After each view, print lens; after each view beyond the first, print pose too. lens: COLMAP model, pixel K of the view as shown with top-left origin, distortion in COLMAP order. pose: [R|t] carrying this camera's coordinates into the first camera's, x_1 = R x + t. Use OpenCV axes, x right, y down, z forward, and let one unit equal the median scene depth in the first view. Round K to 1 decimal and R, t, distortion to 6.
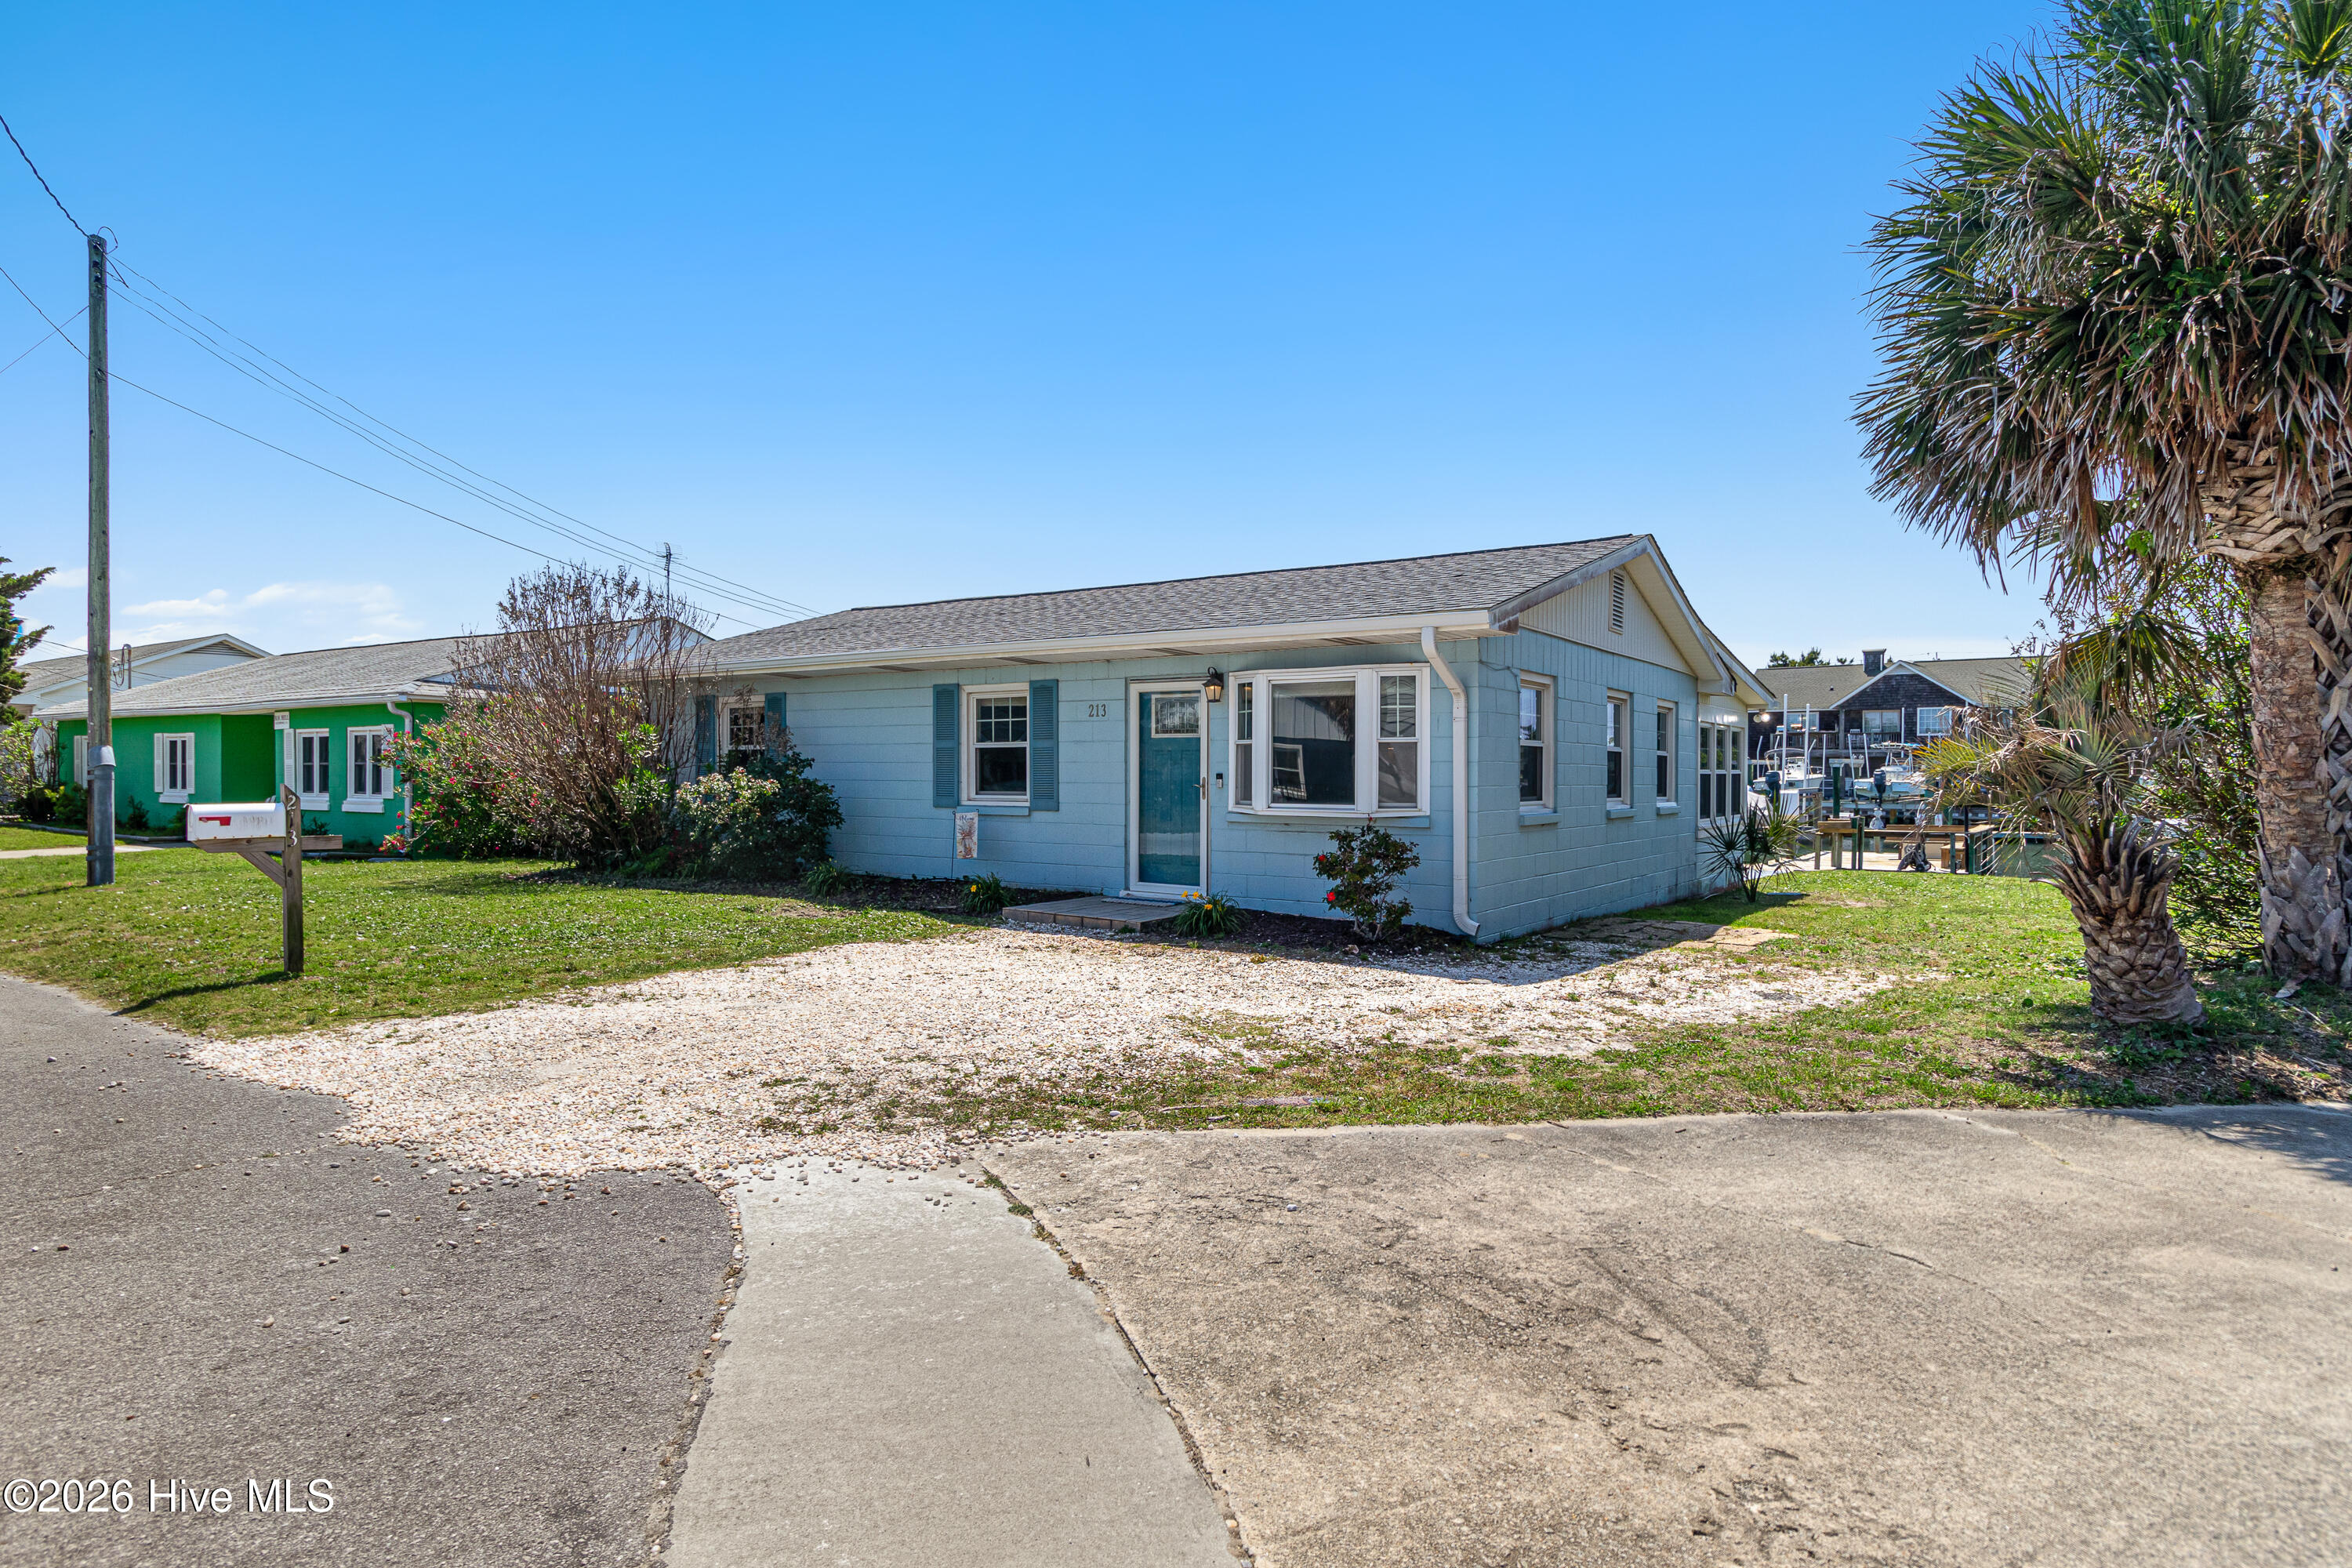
lens RADIAL K [[1246.2, 0, 1171.4], [0, 1246.2, 772.1], [0, 0, 1]] dist [-0.000532, 0.002247]
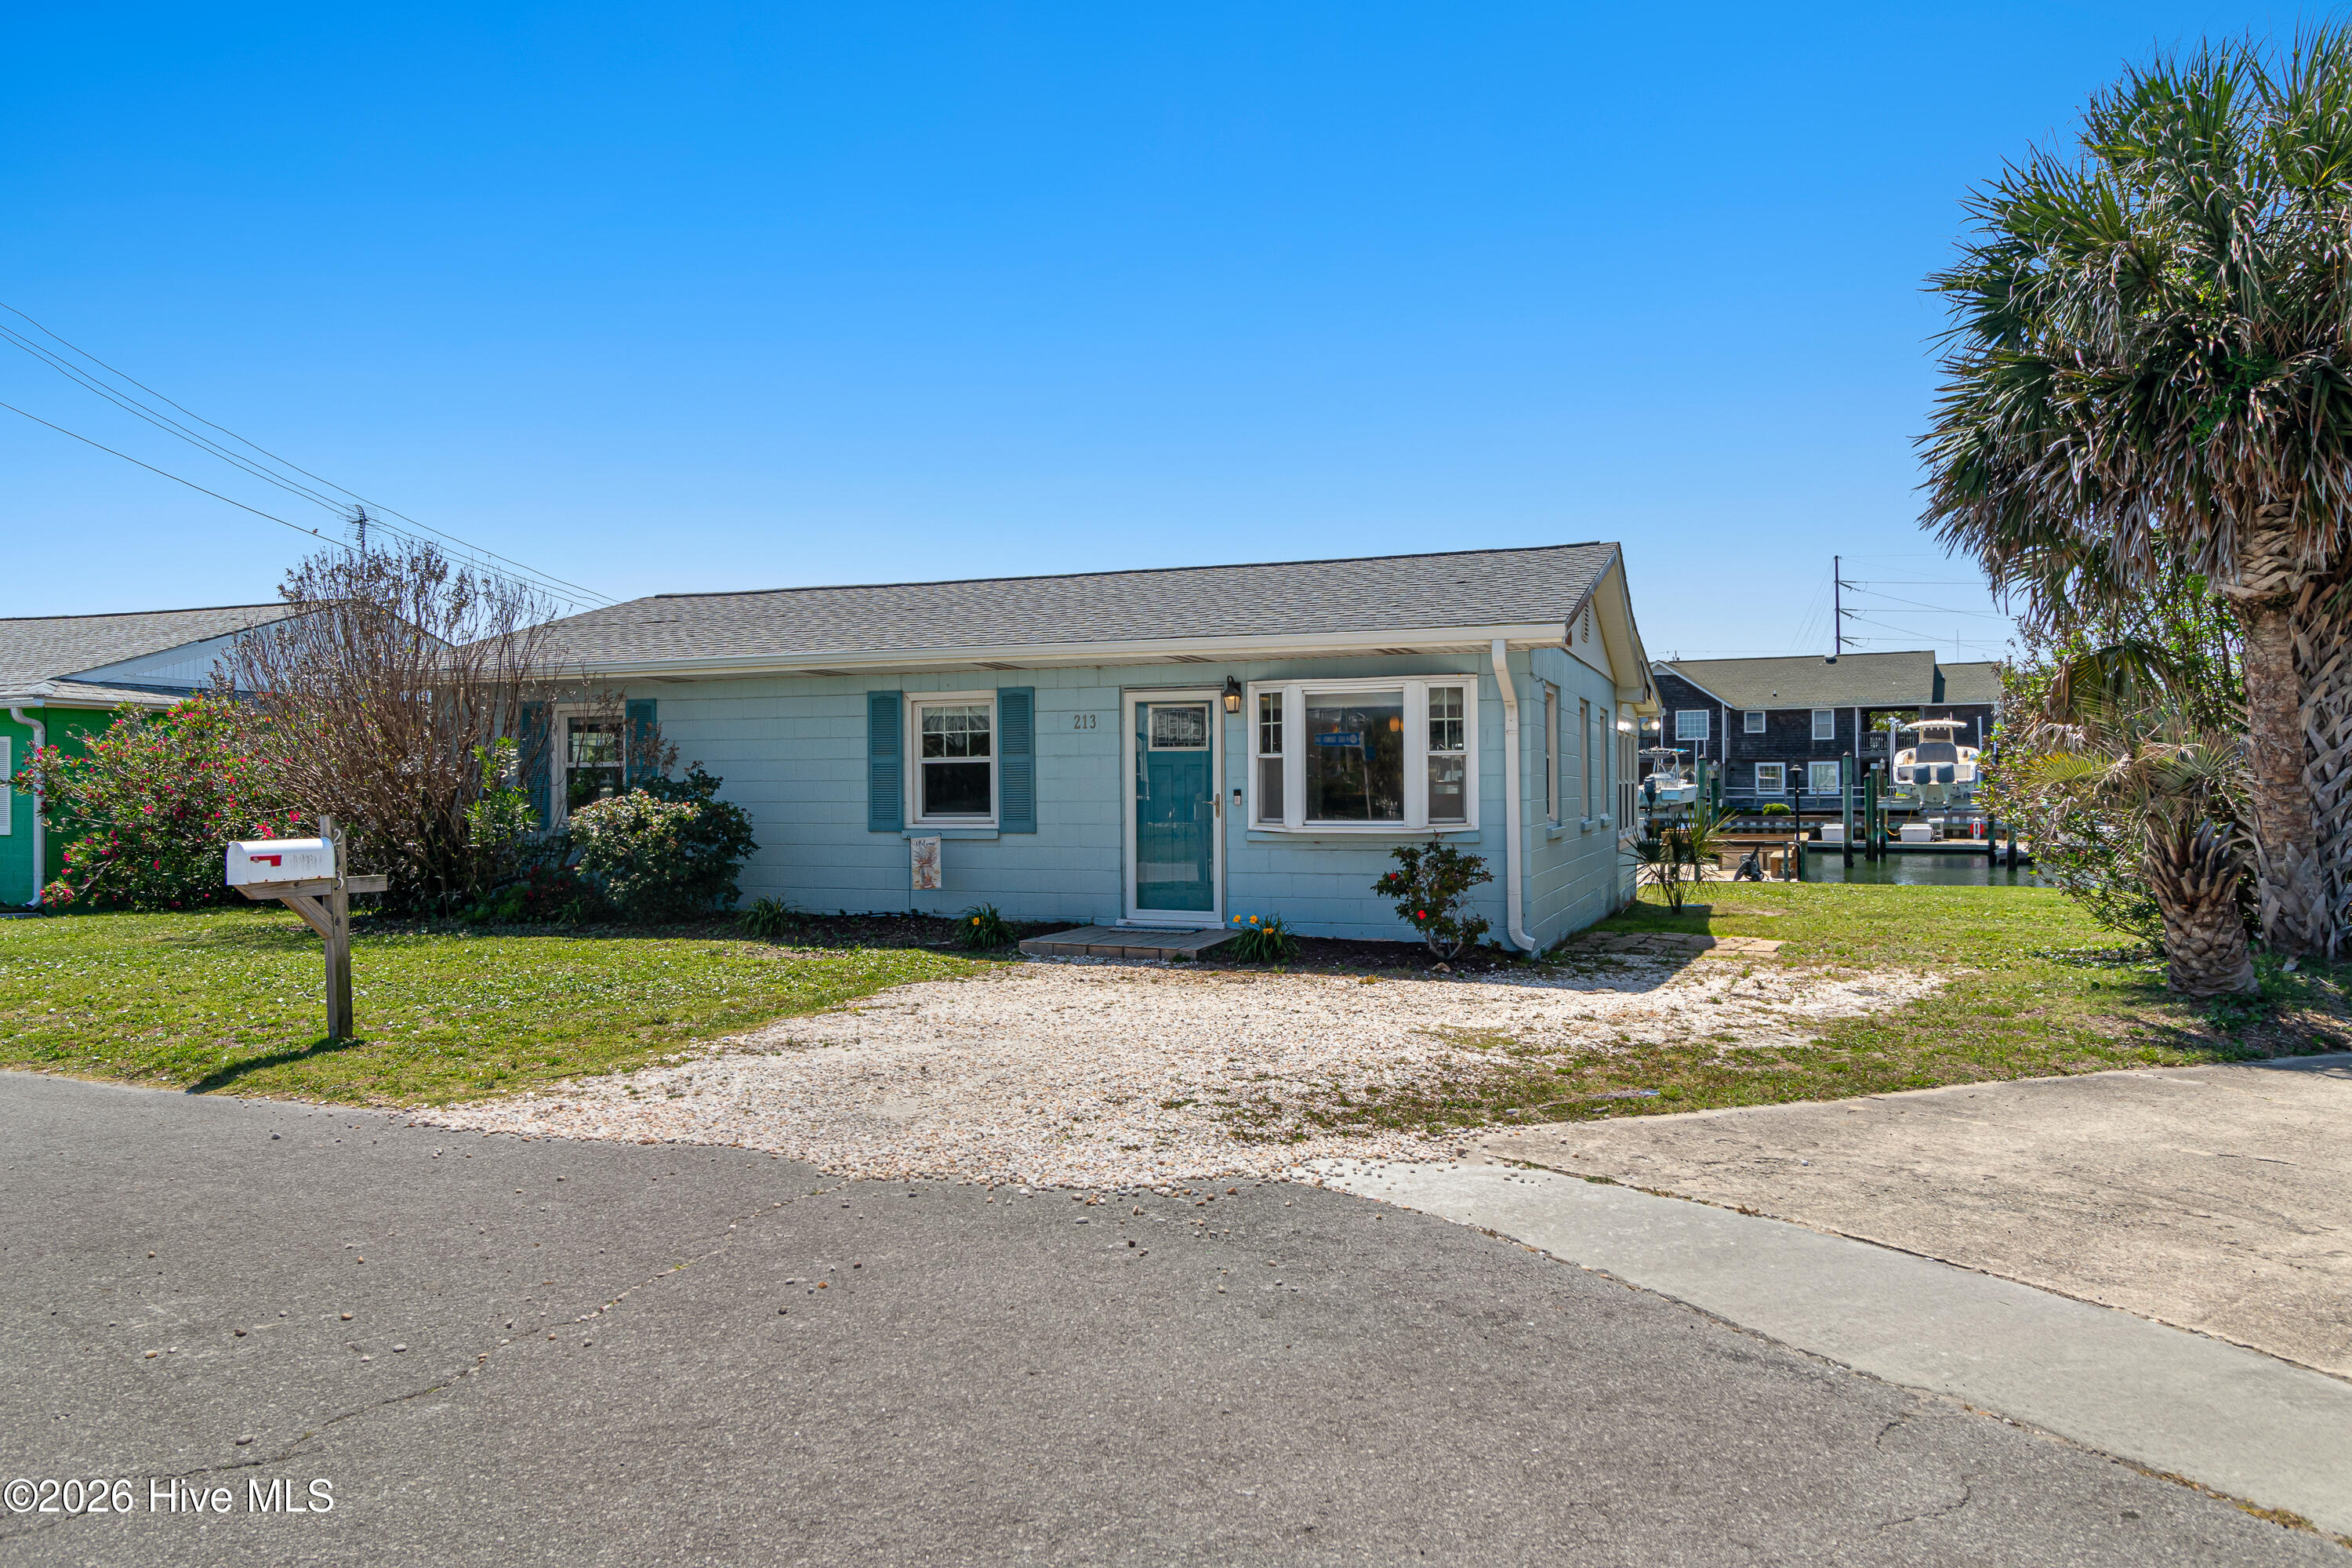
lens RADIAL K [[1486.6, 0, 1175.0], [0, 1486.6, 776.6], [0, 0, 1]] dist [0.005919, -0.004478]
pose [[0.973279, -0.009386, 0.229434, -0.291967], [0.010793, 0.999930, -0.004880, -0.004281], [-0.229372, 0.007226, 0.973312, -0.082325]]
